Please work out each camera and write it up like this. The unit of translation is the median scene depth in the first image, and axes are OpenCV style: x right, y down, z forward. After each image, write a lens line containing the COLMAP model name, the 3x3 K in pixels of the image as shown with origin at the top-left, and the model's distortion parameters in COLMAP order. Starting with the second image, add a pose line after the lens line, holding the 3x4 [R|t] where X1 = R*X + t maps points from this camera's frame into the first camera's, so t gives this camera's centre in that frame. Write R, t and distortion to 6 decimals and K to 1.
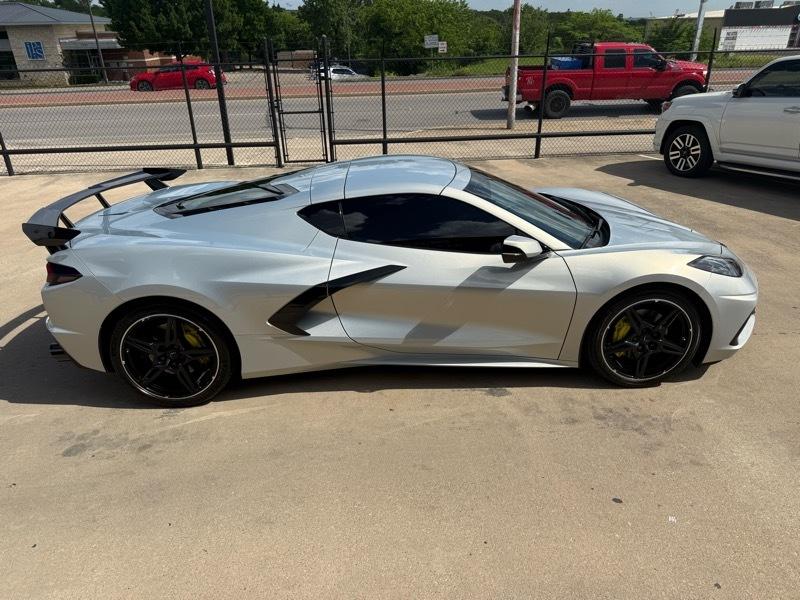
lens RADIAL K [[570.0, 0, 401.5], [0, 570.0, 301.5], [0, 0, 1]] dist [0.006992, -0.014308]
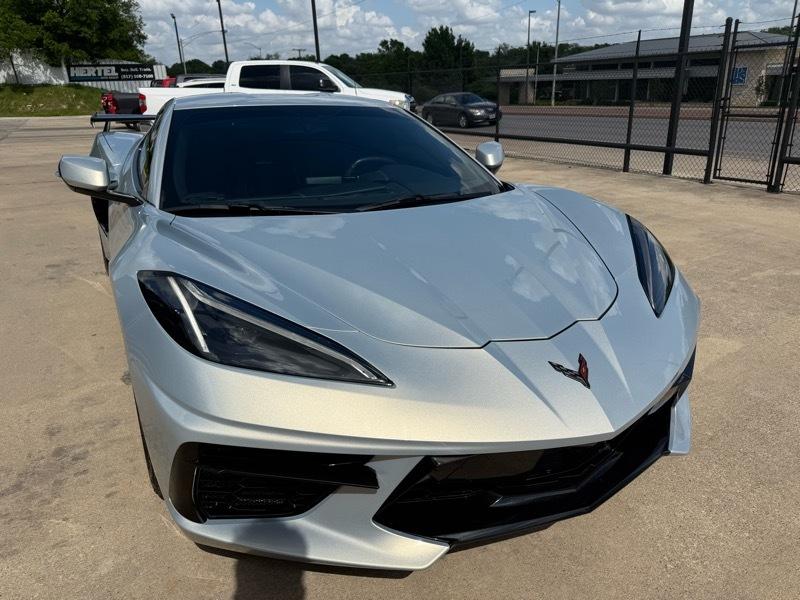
lens RADIAL K [[570.0, 0, 401.8], [0, 570.0, 294.5], [0, 0, 1]] dist [0.006992, -0.014308]
pose [[0.453544, 0.314326, -0.833965, 0.371101], [-0.362944, 0.919775, 0.149285, -0.073393], [0.813984, 0.234975, 0.531241, 0.342320]]
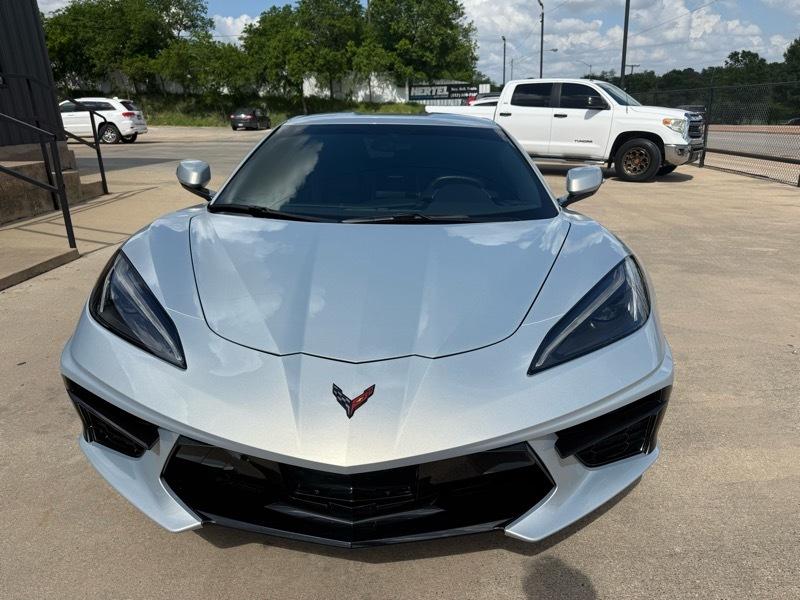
lens RADIAL K [[570.0, 0, 408.1], [0, 570.0, 303.9], [0, 0, 1]] dist [0.006992, -0.014308]
pose [[-0.054797, 0.339012, -0.939185, 0.403991], [-0.399819, 0.854450, 0.331754, -0.129279], [0.914955, 0.393683, 0.088722, 0.466204]]
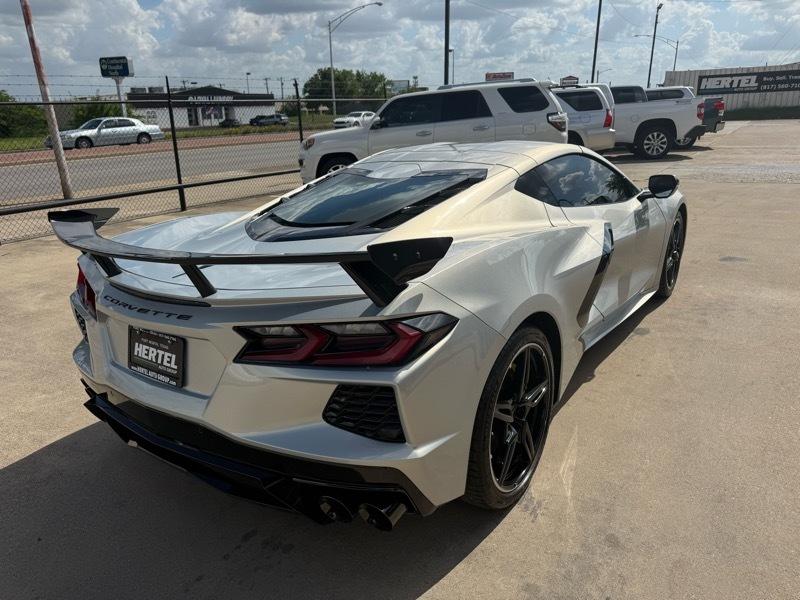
lens RADIAL K [[570.0, 0, 408.4], [0, 570.0, 298.0], [0, 0, 1]] dist [0.006992, -0.014308]
pose [[0.589794, -0.248343, 0.768420, -0.356049], [0.349905, 0.936168, 0.033991, -0.035181], [-0.727812, 0.248826, 0.639043, 0.245267]]
